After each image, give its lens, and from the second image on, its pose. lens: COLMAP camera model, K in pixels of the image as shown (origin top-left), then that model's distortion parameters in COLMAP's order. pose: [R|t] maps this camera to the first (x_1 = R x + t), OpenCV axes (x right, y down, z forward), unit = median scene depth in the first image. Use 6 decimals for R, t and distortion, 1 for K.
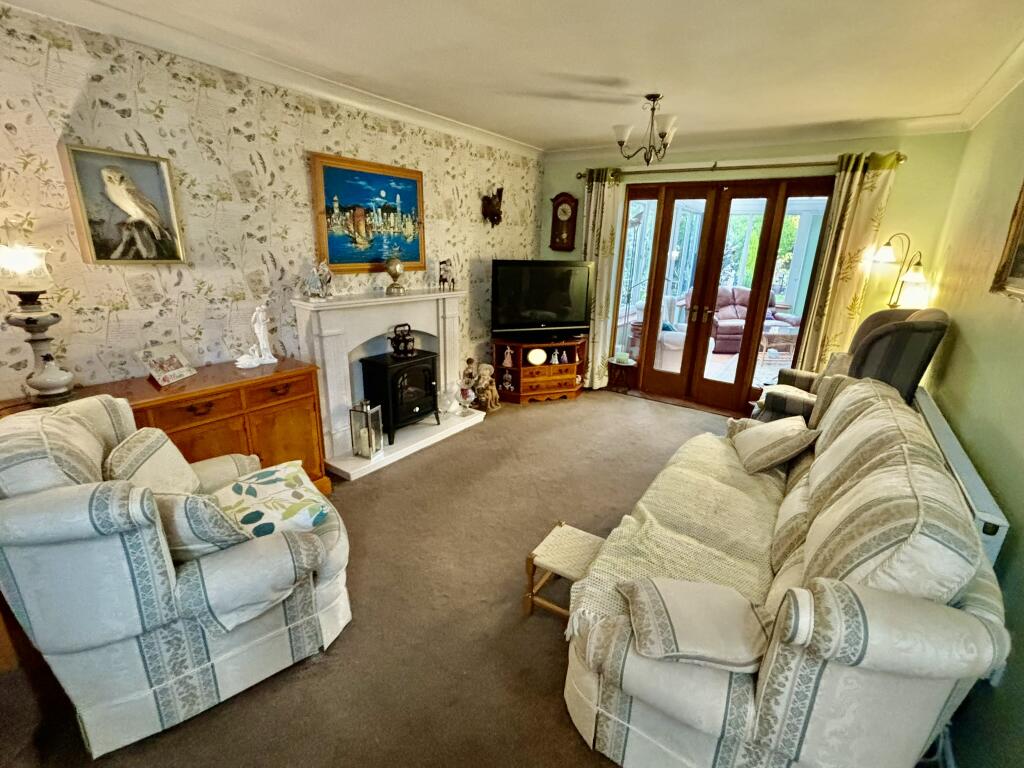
lens RADIAL K [[450.4, 0, 521.8], [0, 450.4, 382.6], [0, 0, 1]] dist [0.000228, 0.000463]
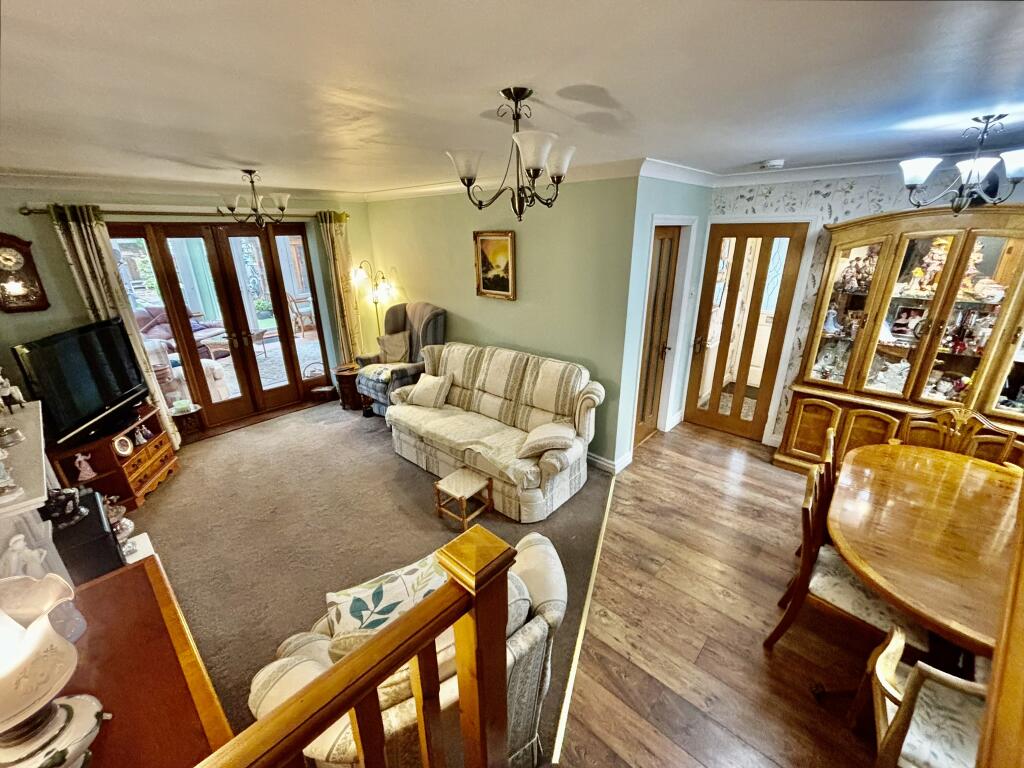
lens RADIAL K [[415.1, 0, 508.7], [0, 415.1, 382.2], [0, 0, 1]] dist [-0.004266, 0.000206]
pose [[0.141889, -0.368822, 0.918606, -0.498074], [0.314660, 0.896667, 0.311411, -0.171368], [-0.938540, 0.244862, 0.243281, 0.158432]]
